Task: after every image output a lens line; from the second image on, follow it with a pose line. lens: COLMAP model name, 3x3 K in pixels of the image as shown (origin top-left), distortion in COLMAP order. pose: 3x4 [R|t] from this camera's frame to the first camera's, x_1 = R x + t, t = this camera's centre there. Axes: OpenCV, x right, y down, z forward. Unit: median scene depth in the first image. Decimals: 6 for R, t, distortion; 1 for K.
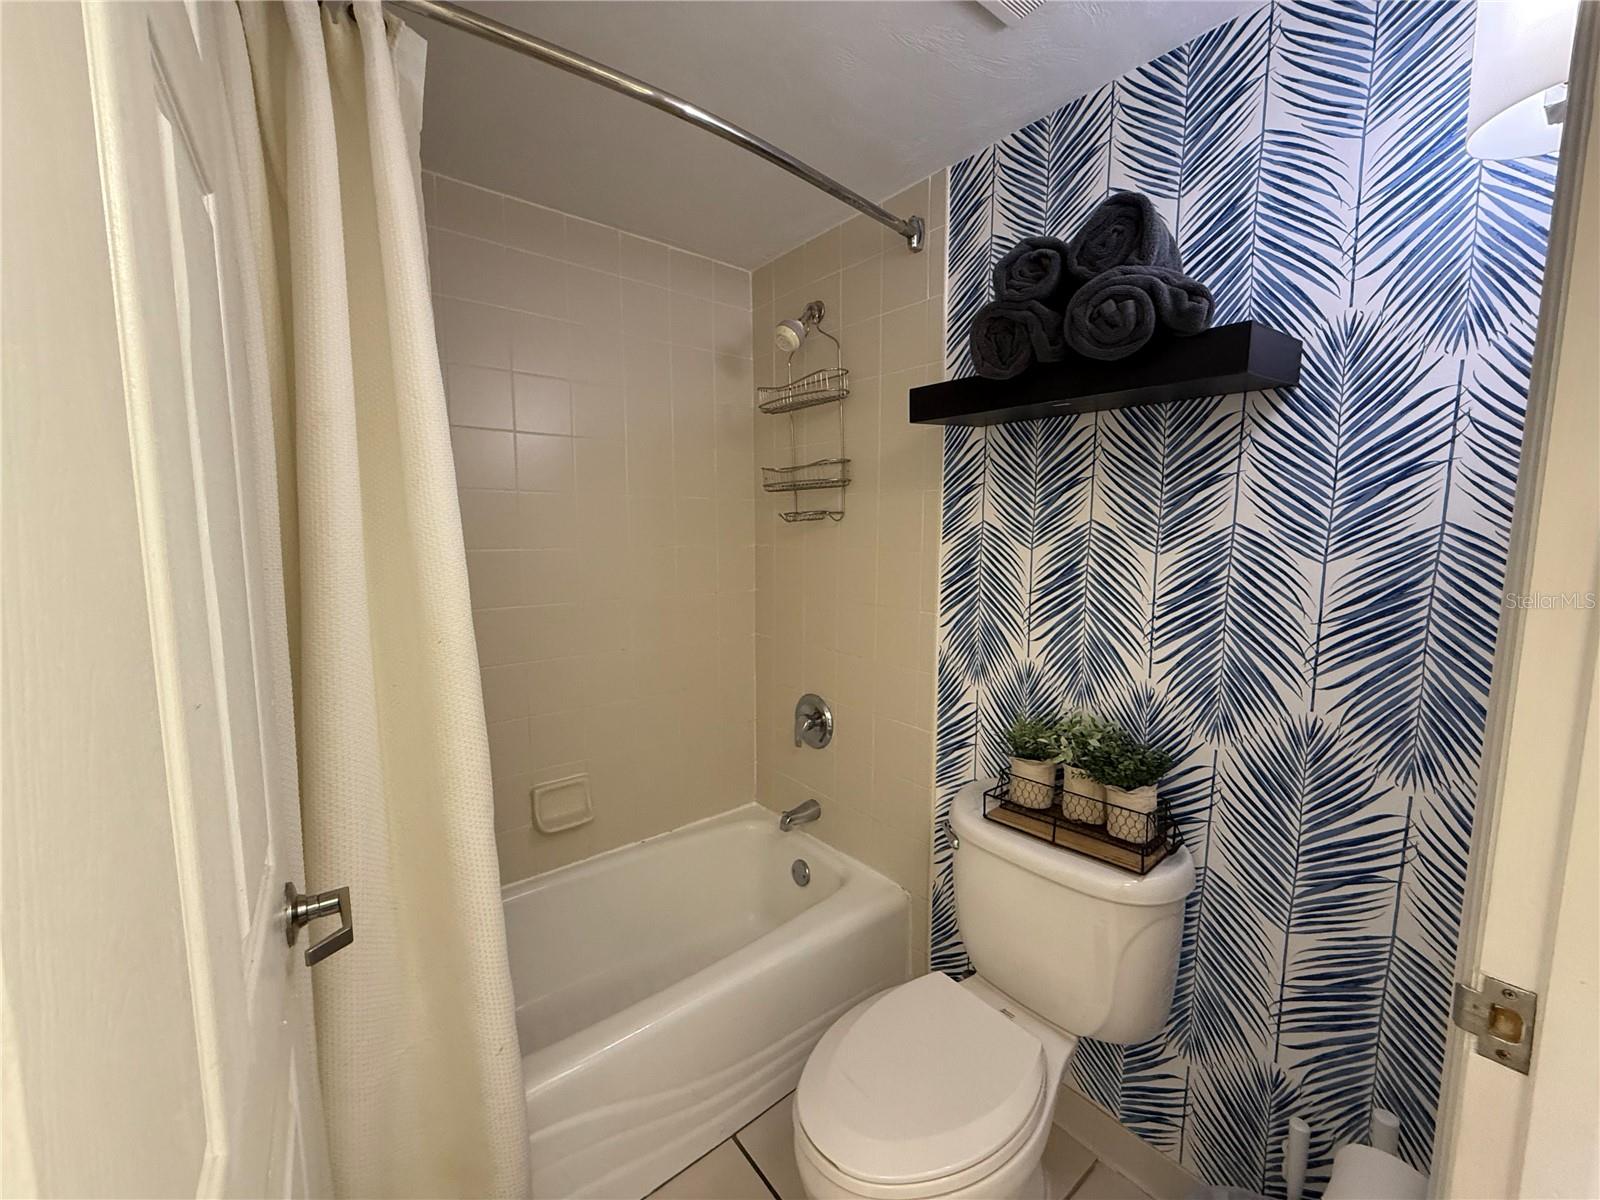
lens RADIAL K [[636.4, 0, 800.0], [0, 636.4, 595.6], [0, 0, 1]] dist [-0.001799, 0.000229]
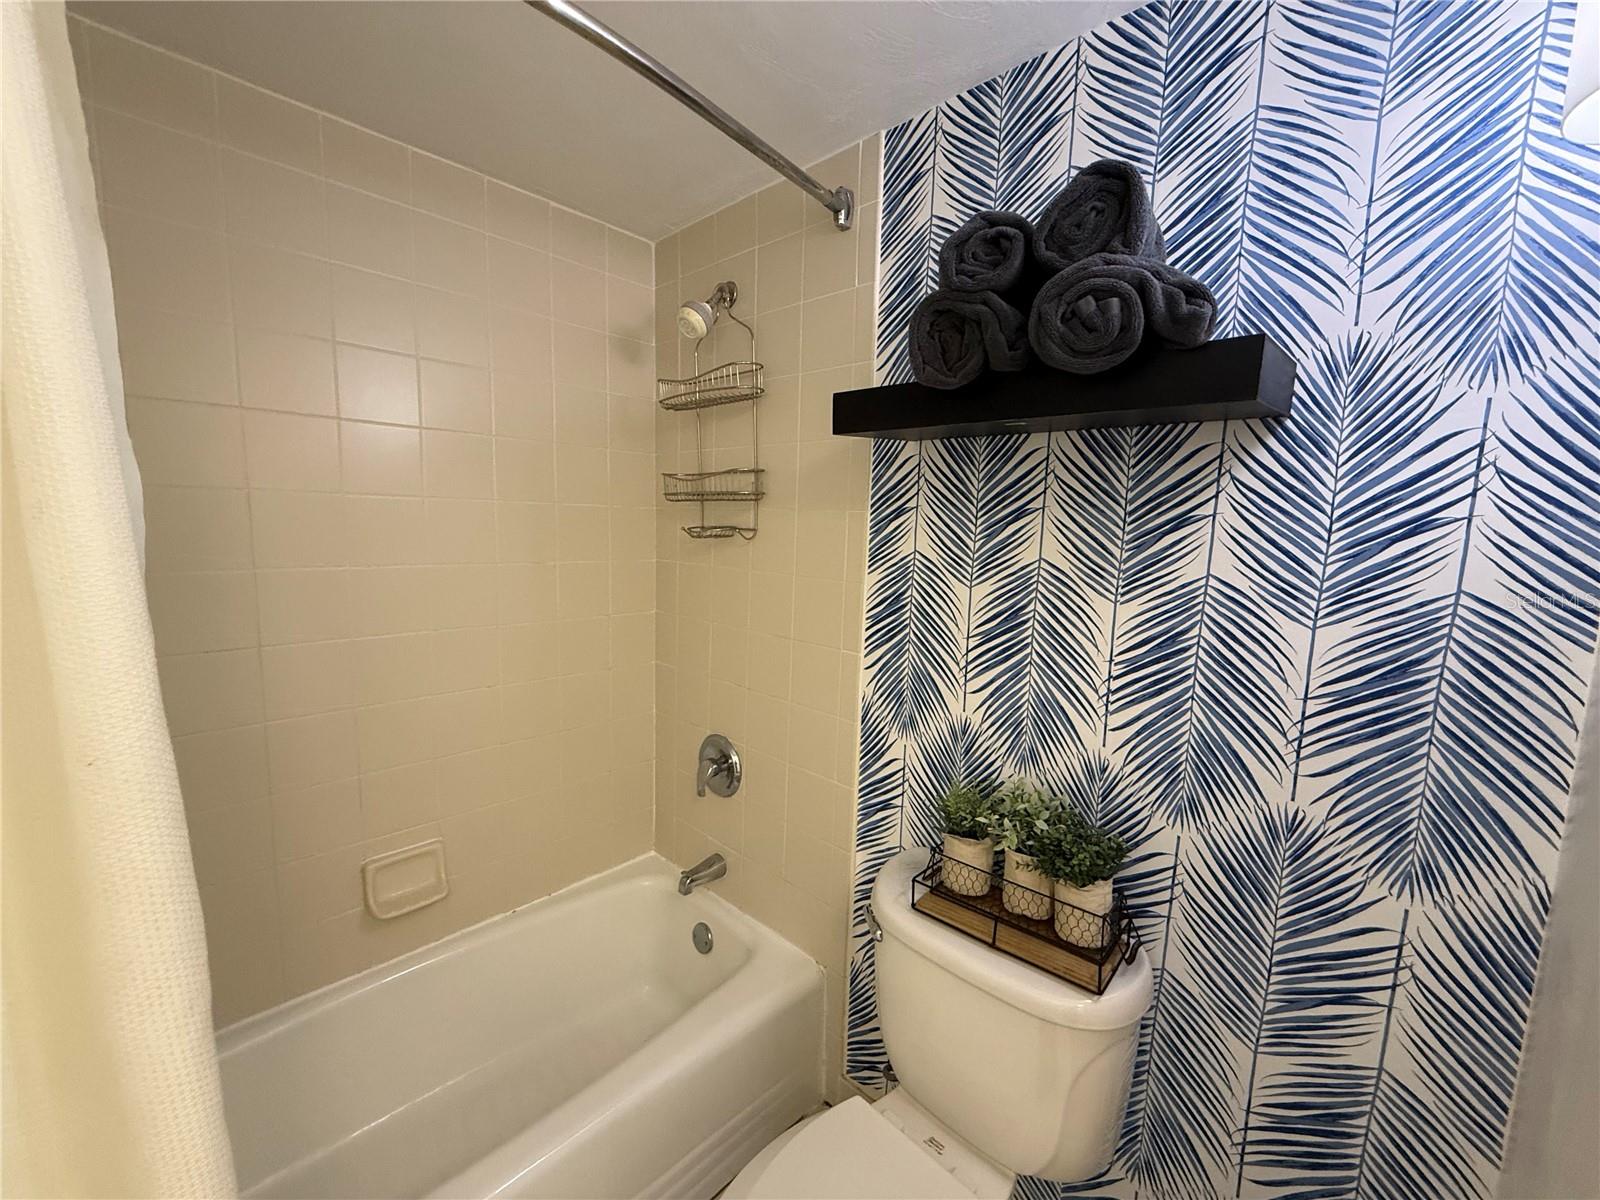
lens RADIAL K [[636.4, 0, 800.7], [0, 636.4, 596.3], [0, 0, 1]] dist [-0.001799, 0.000229]
pose [[0.992489, 0.013534, 0.121587, 0.039488], [-0.015033, 0.999822, 0.011416, -0.081835], [-0.121410, -0.013158, 0.992515, 0.213613]]
